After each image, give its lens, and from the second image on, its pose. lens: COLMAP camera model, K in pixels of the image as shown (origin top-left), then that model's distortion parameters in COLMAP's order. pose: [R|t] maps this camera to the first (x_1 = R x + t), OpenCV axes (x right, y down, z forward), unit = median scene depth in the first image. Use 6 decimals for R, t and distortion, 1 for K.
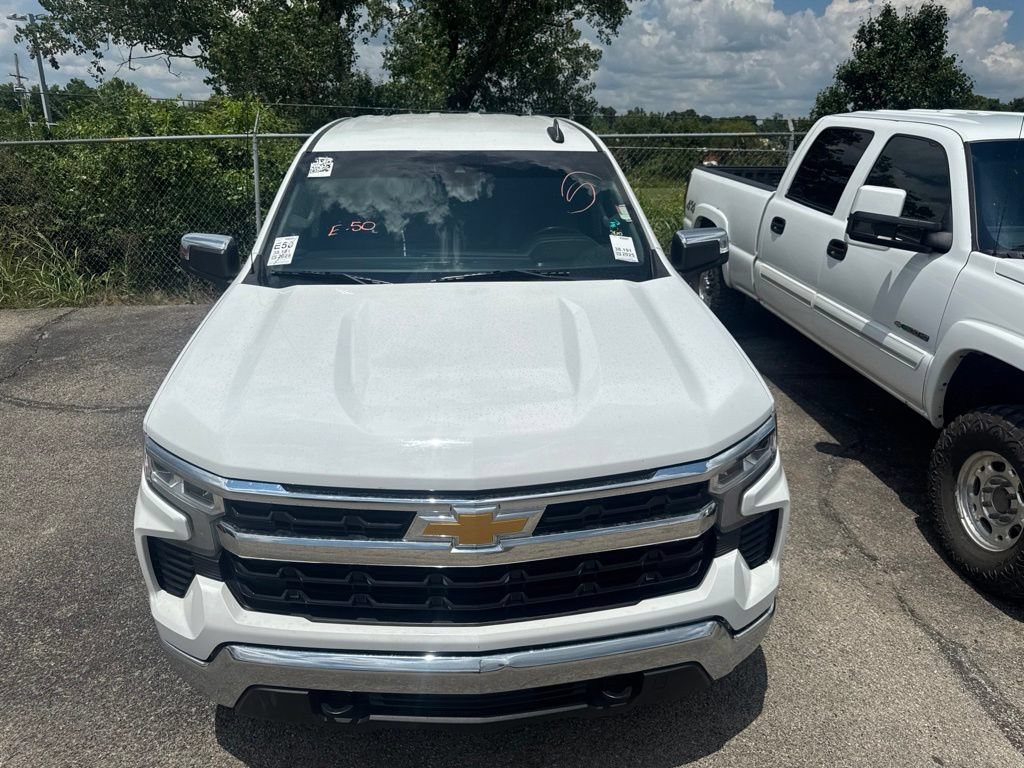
lens RADIAL K [[746.8, 0, 515.8], [0, 746.8, 399.4], [0, 0, 1]] dist [0.008675, -0.014392]
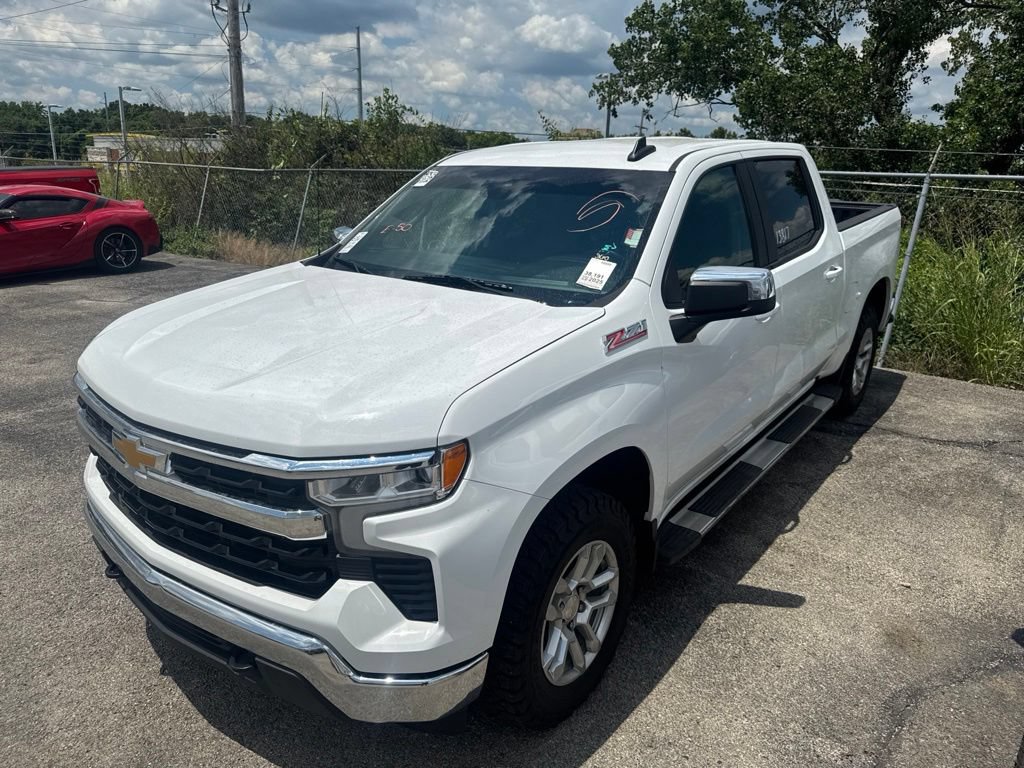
lens RADIAL K [[746.8, 0, 498.9], [0, 746.8, 397.3], [0, 0, 1]] dist [0.008675, -0.014392]
pose [[0.730532, 0.217384, -0.647354, 0.673820], [-0.255762, 0.966077, 0.035788, -0.062023], [0.633174, 0.139424, 0.761349, 0.270209]]
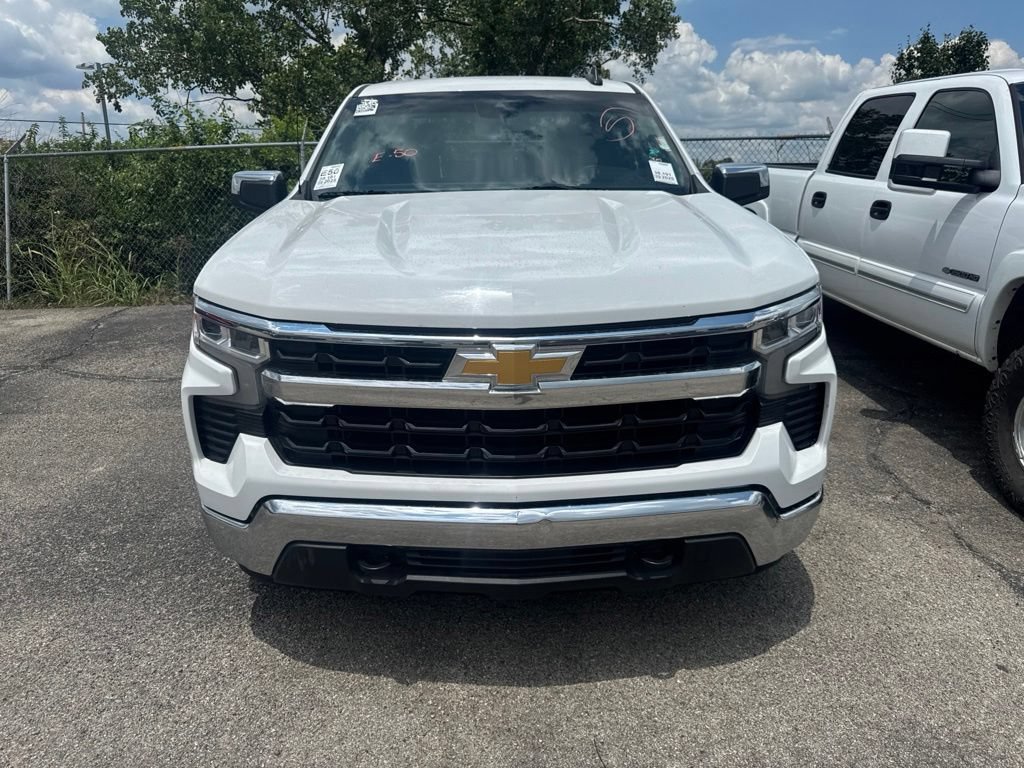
lens RADIAL K [[746.8, 0, 506.6], [0, 746.8, 402.2], [0, 0, 1]] dist [0.008675, -0.014392]
pose [[0.998175, 0.005212, -0.060169, -0.002643], [-0.008871, 0.998116, -0.060714, 0.170348], [0.059739, 0.061137, 0.996340, 0.004711]]
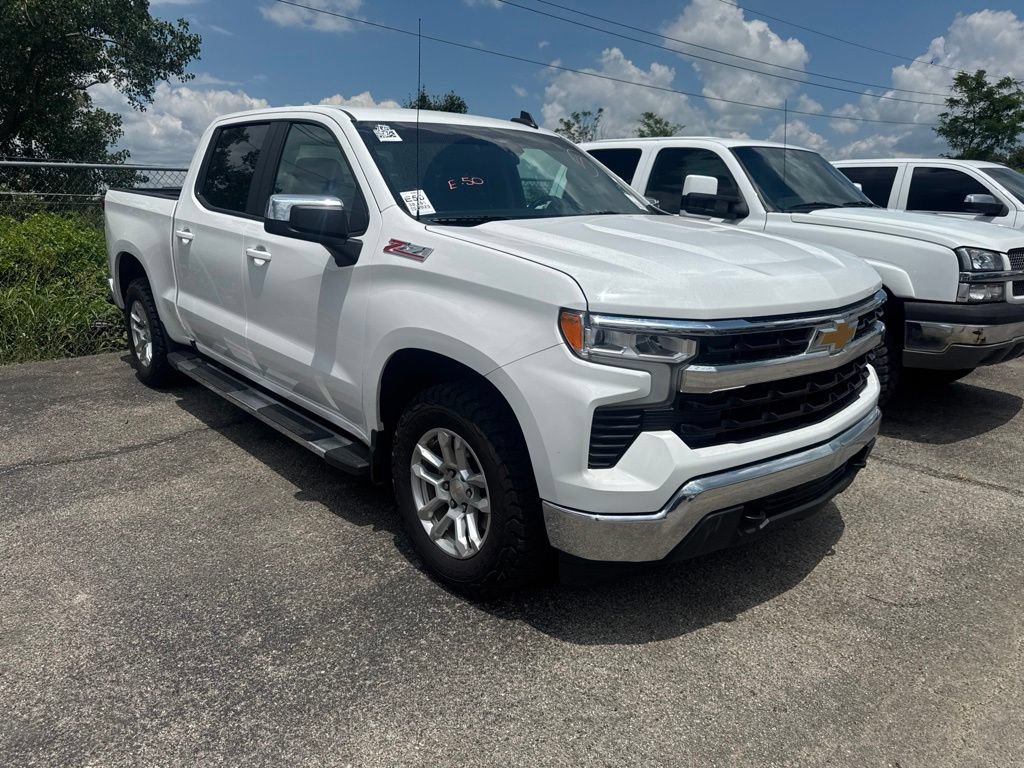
lens RADIAL K [[746.8, 0, 524.4], [0, 746.8, 387.4], [0, 0, 1]] dist [0.008675, -0.014392]
pose [[0.788981, -0.148561, 0.596186, -0.823635], [0.218607, 0.974708, -0.046416, 0.123891], [-0.574212, 0.166952, 0.801503, 0.141292]]
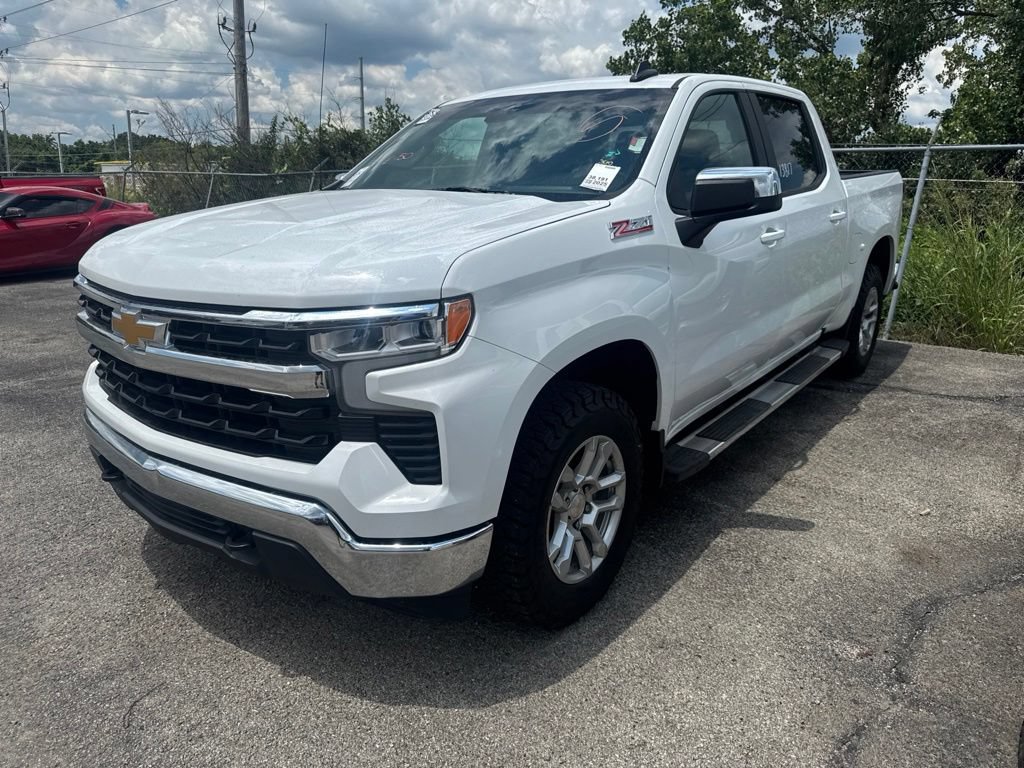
lens RADIAL K [[746.8, 0, 491.5], [0, 746.8, 386.4], [0, 0, 1]] dist [0.008675, -0.014392]
pose [[0.724103, 0.186274, -0.664060, 0.690310], [-0.254164, 0.967144, -0.005853, 0.076263], [0.641151, 0.173018, 0.747656, 0.300697]]
